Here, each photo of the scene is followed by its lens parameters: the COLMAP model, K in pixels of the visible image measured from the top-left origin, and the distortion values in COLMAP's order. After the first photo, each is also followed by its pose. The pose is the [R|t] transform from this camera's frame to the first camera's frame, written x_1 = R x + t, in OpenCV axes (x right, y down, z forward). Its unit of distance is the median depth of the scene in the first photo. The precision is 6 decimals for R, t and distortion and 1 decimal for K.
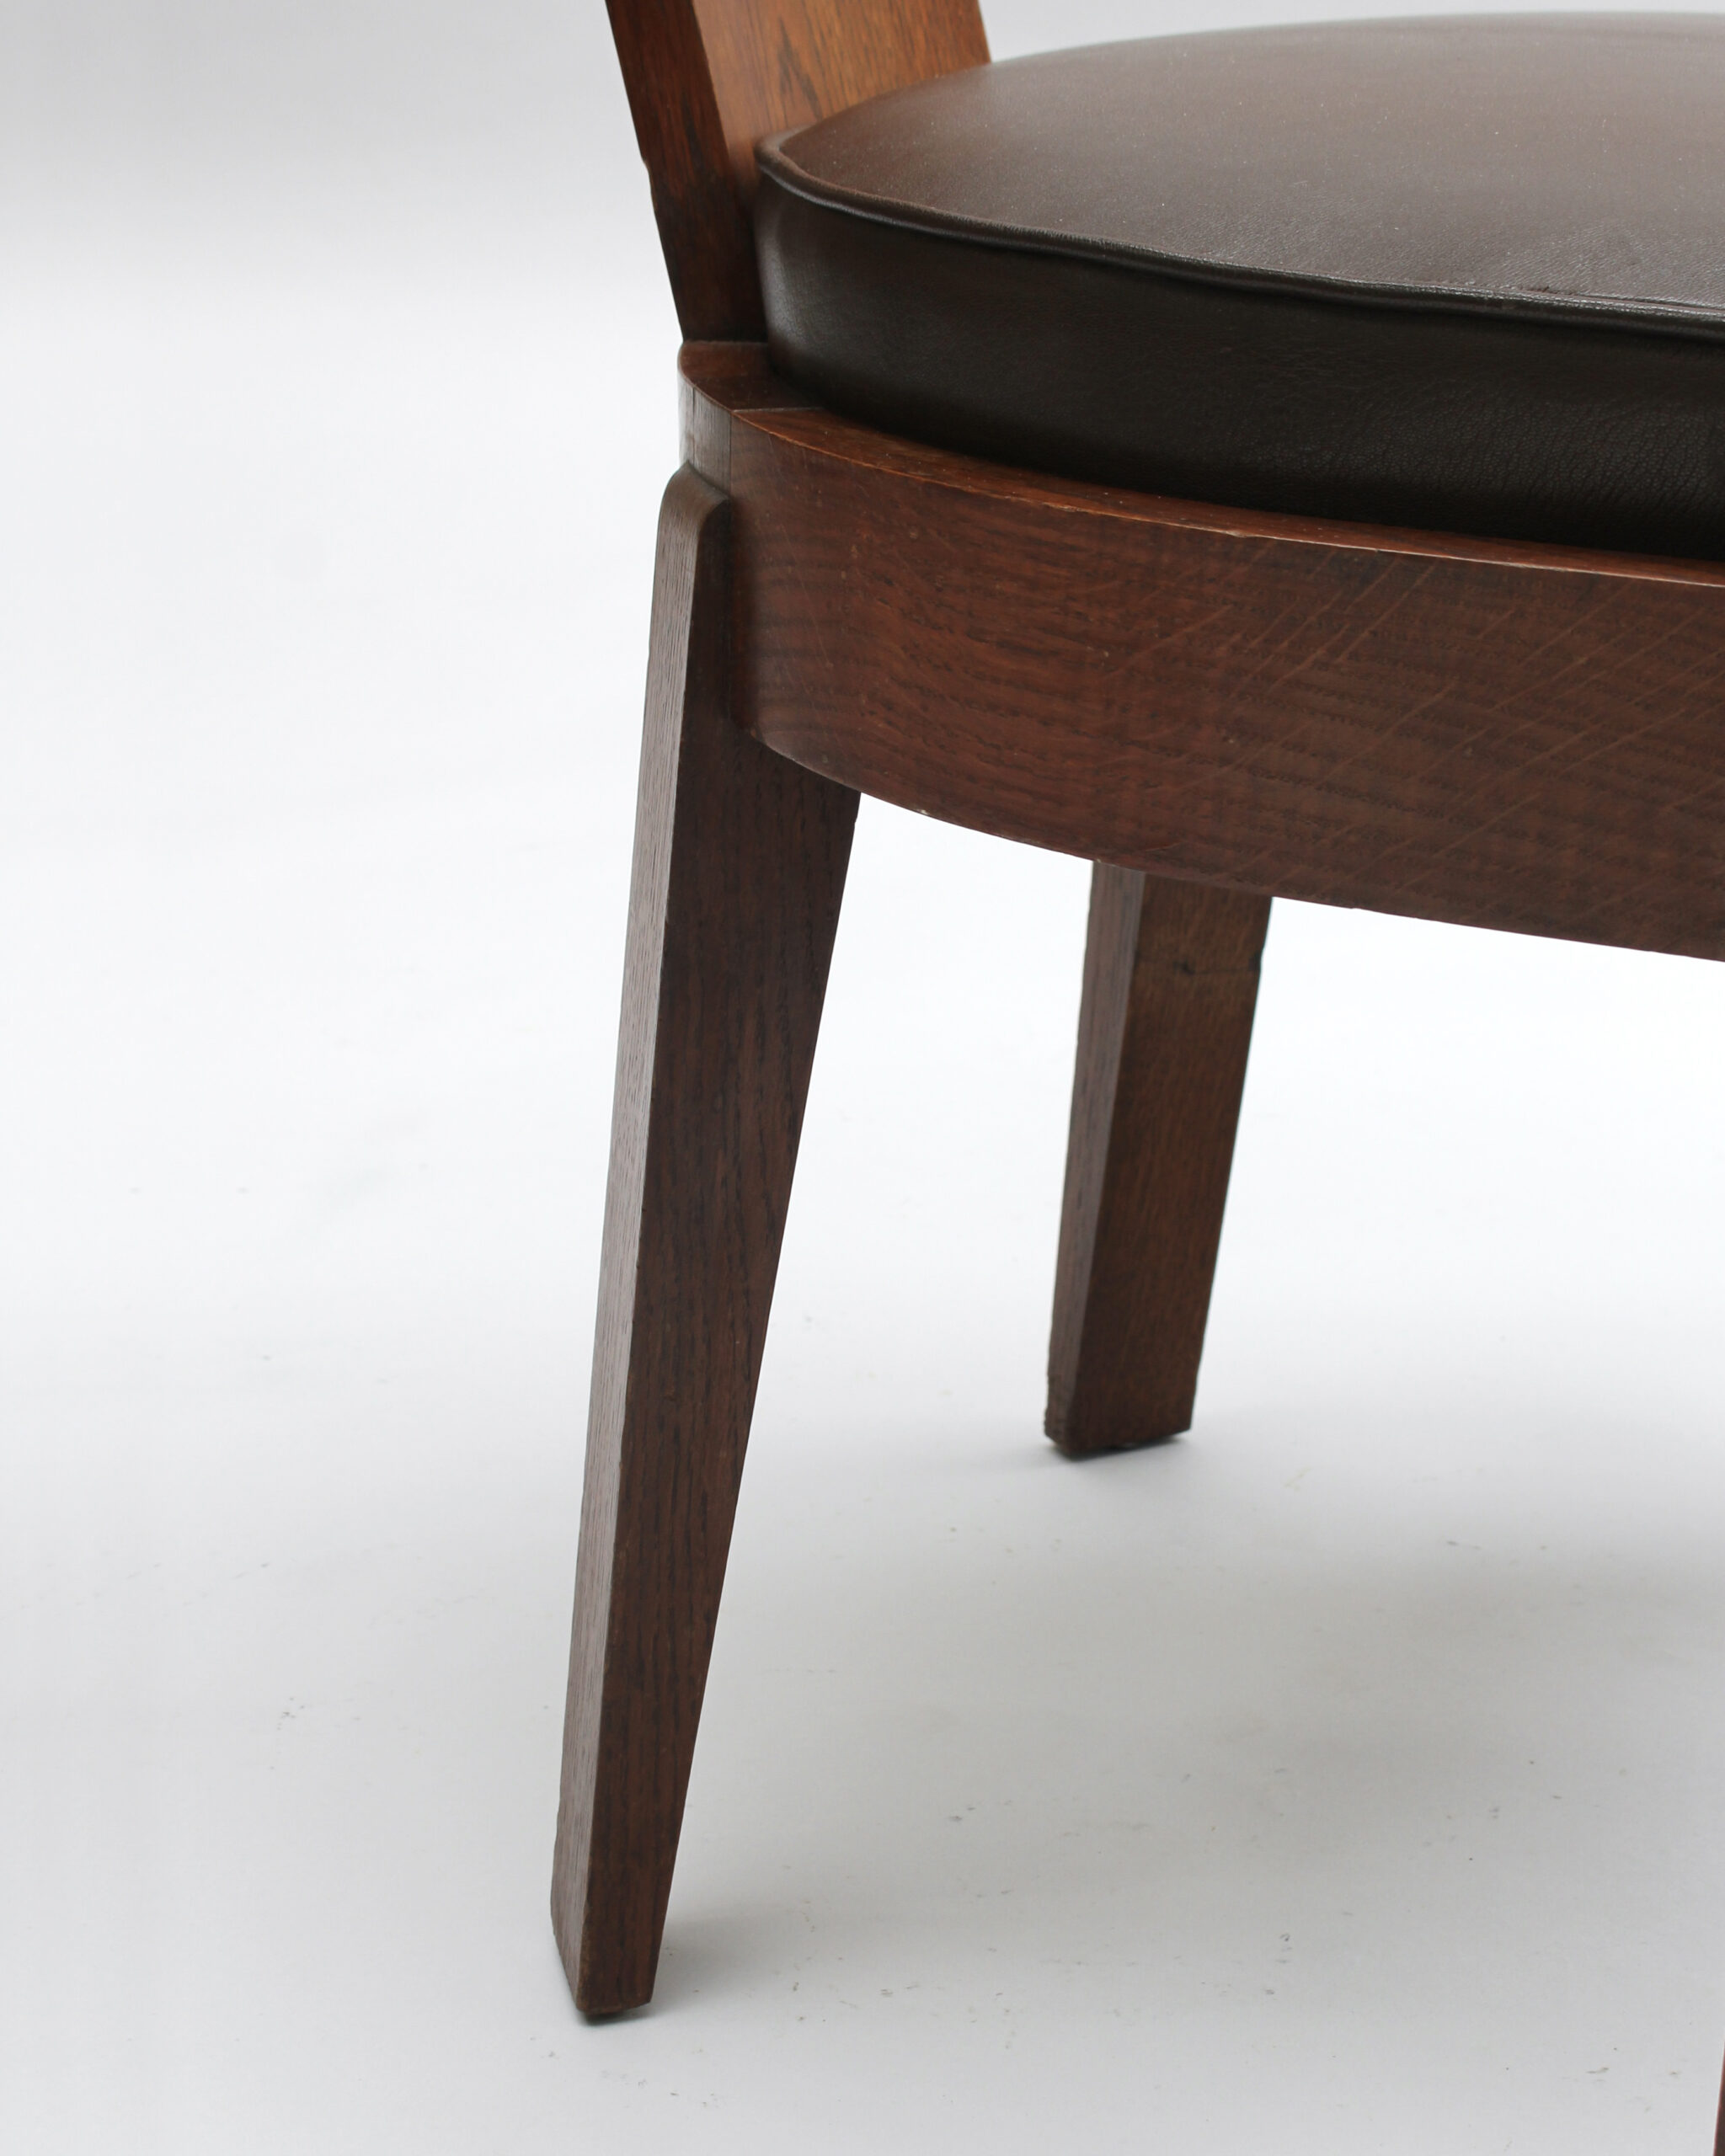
lens RADIAL K [[3929.7, 0, 927.1], [0, 3929.7, 1084.8], [0, 0, 1]] dist [-0.061435, 0.000000]
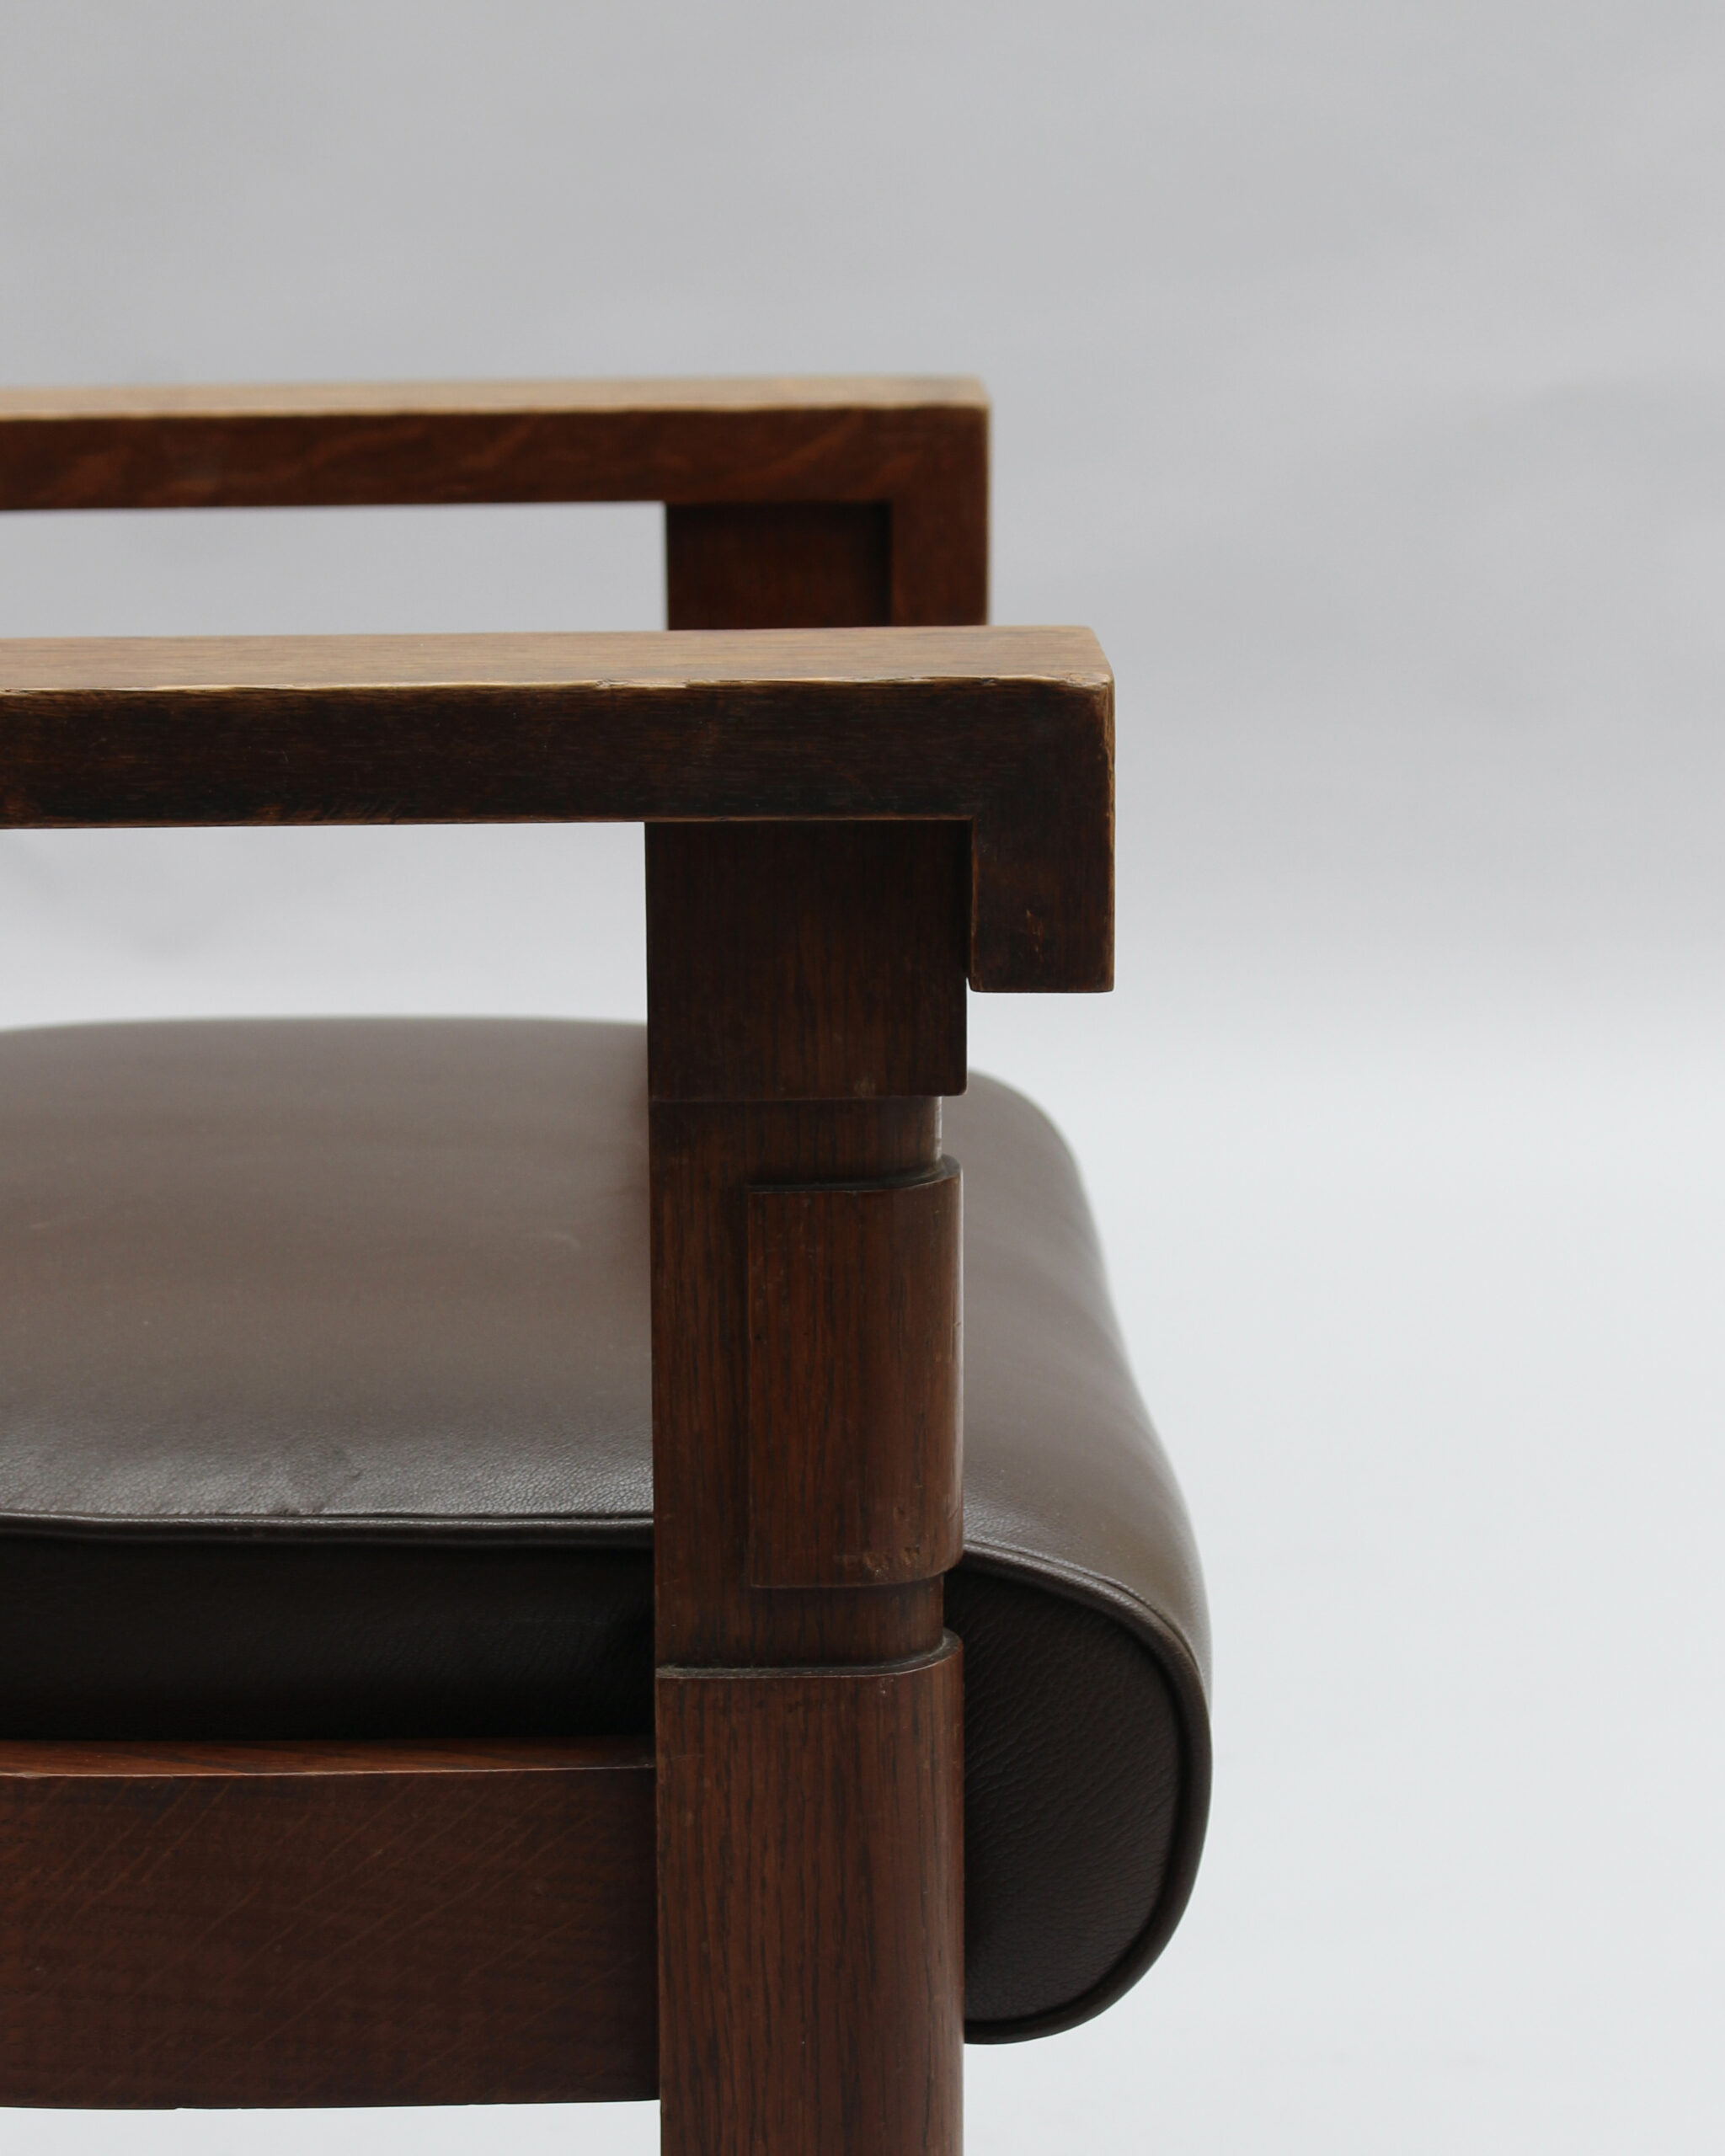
lens RADIAL K [[5935.6, 0, 814.9], [0, 5935.6, 1036.9], [0, 0, 1]] dist [0.062082, 0.000000]
pose [[0.896401, -0.110337, 0.429291, -0.375051], [0.167063, 0.981197, -0.096657, -0.138435], [-0.410555, 0.158362, 0.897979, -0.521816]]
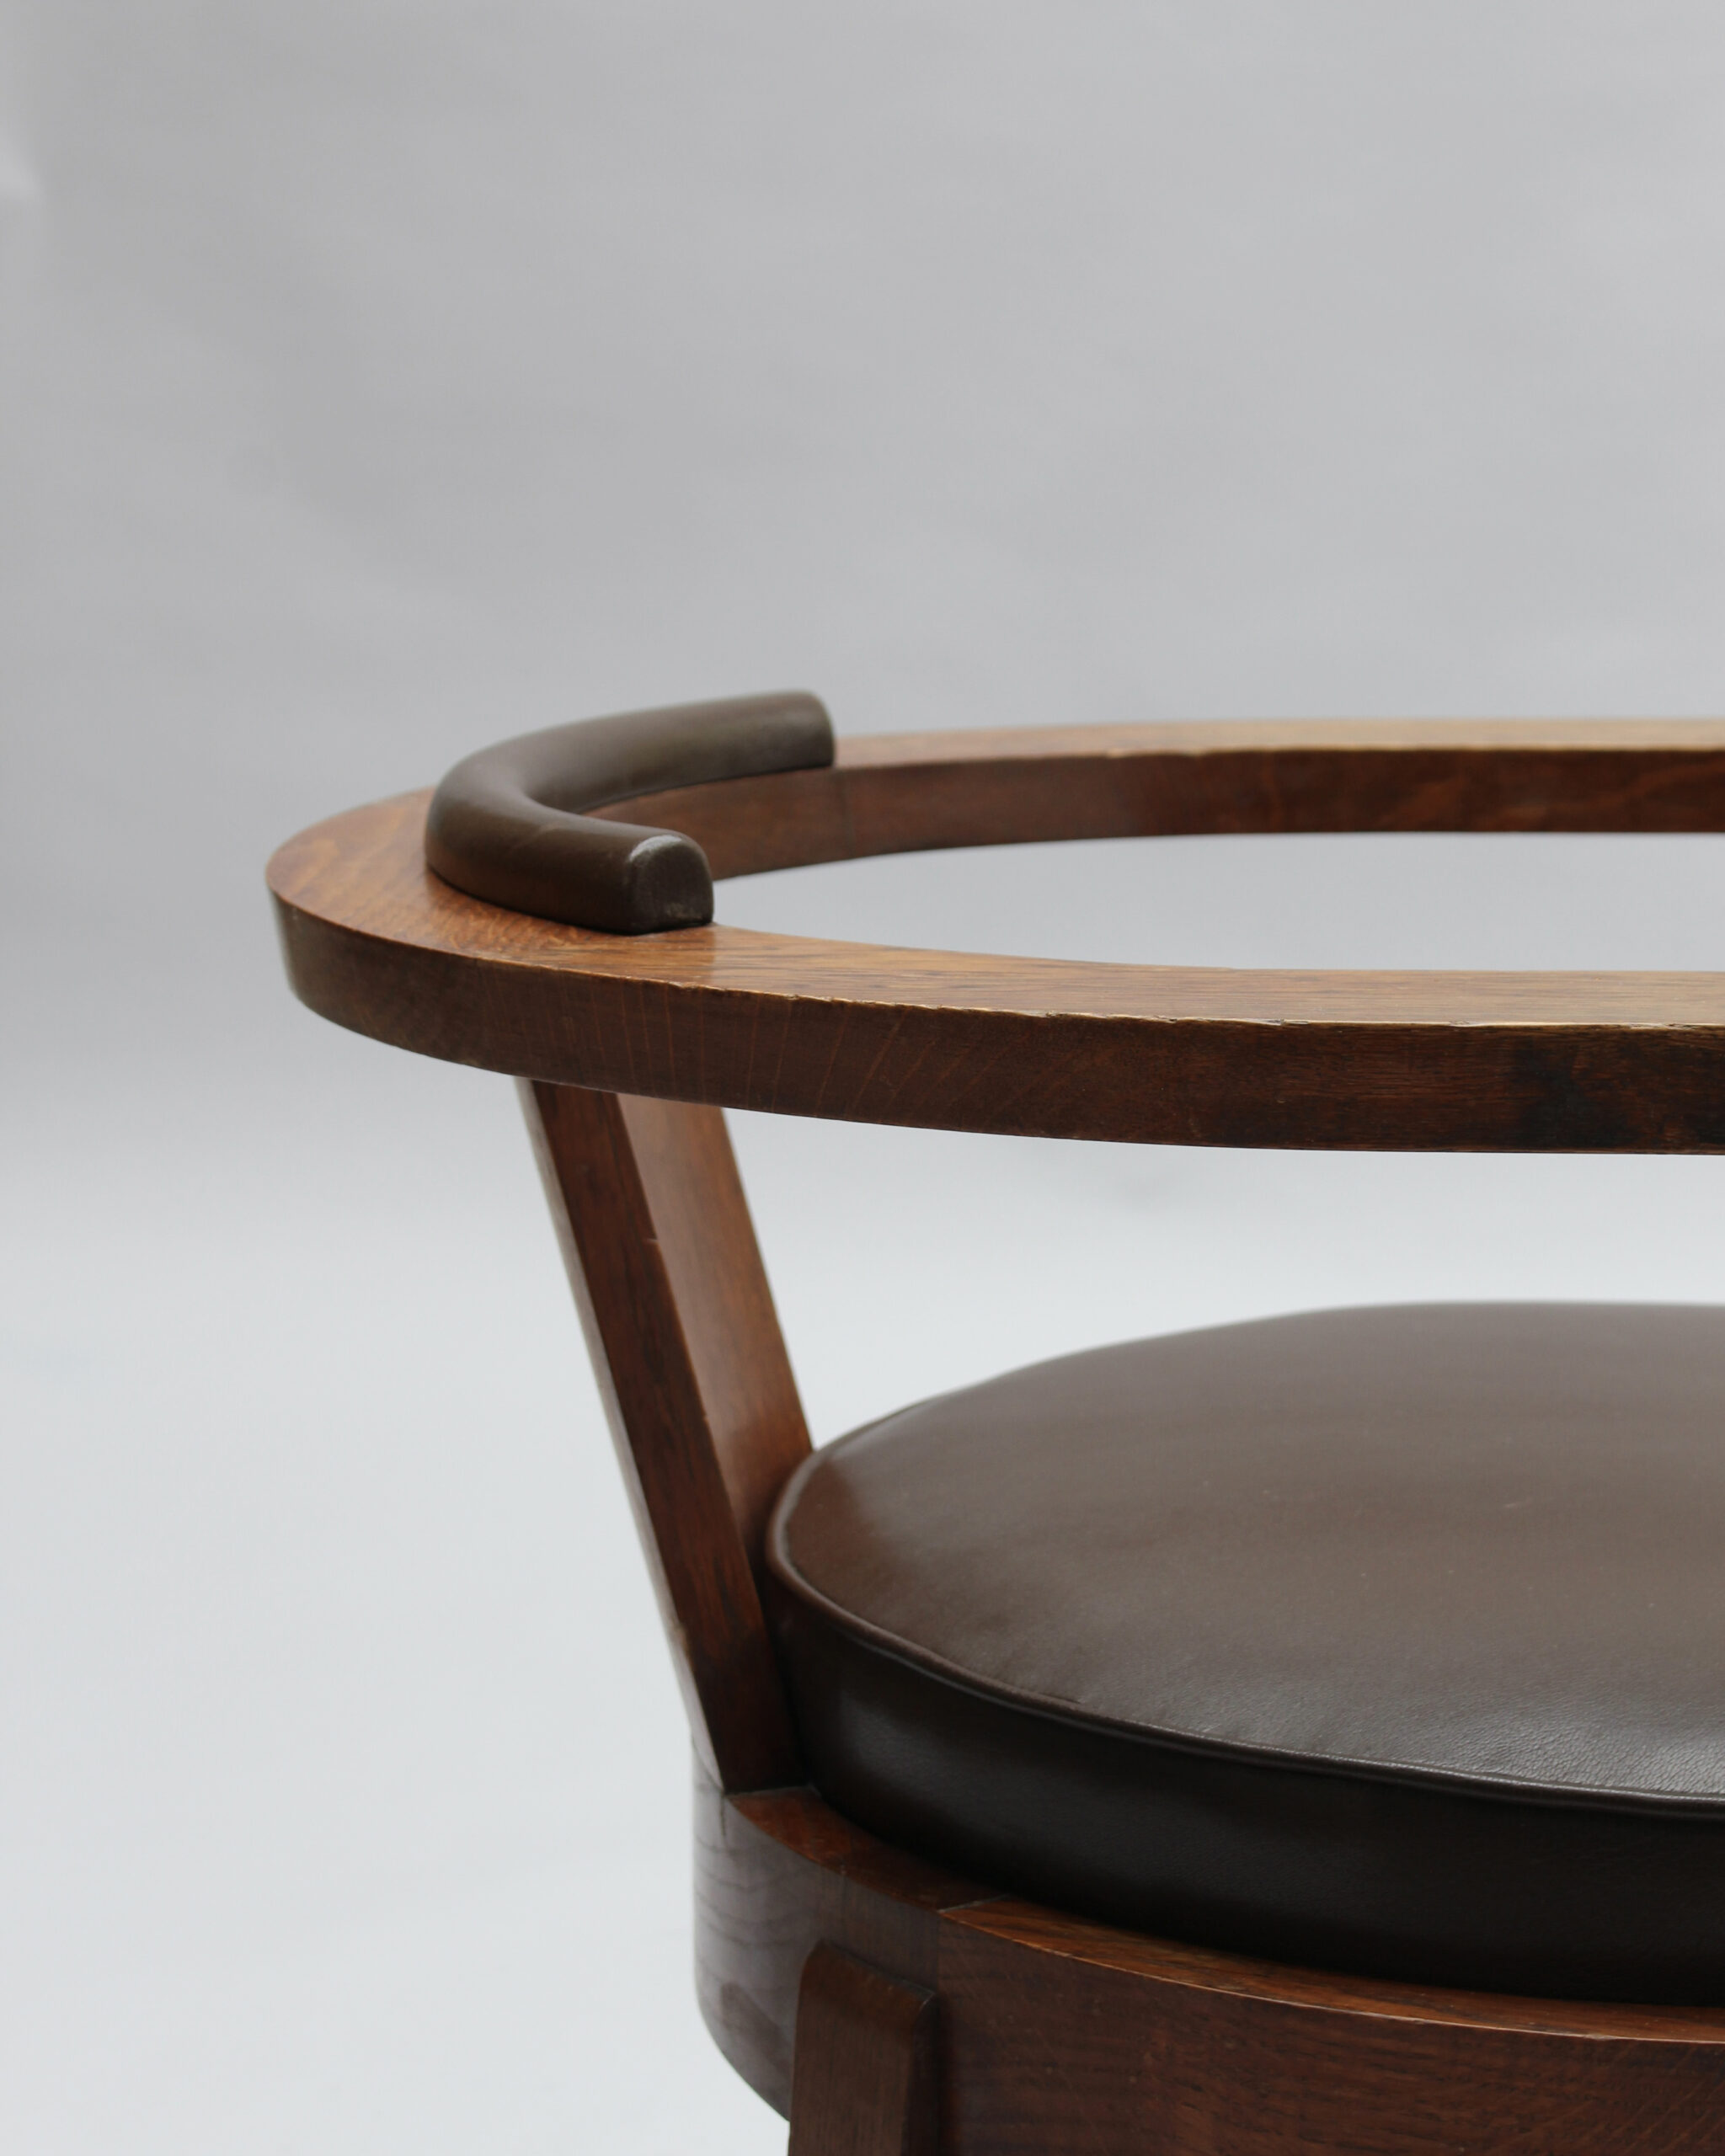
lens RADIAL K [[5130.3, 0, 916.1], [0, 5130.3, 990.9], [0, 0, 1]] dist [-0.016193, 0.000000]
pose [[0.934633, -0.070293, 0.348597, -0.561676], [0.132913, 0.978276, -0.159093, -0.214783], [-0.329841, 0.195027, 0.923672, -0.326249]]
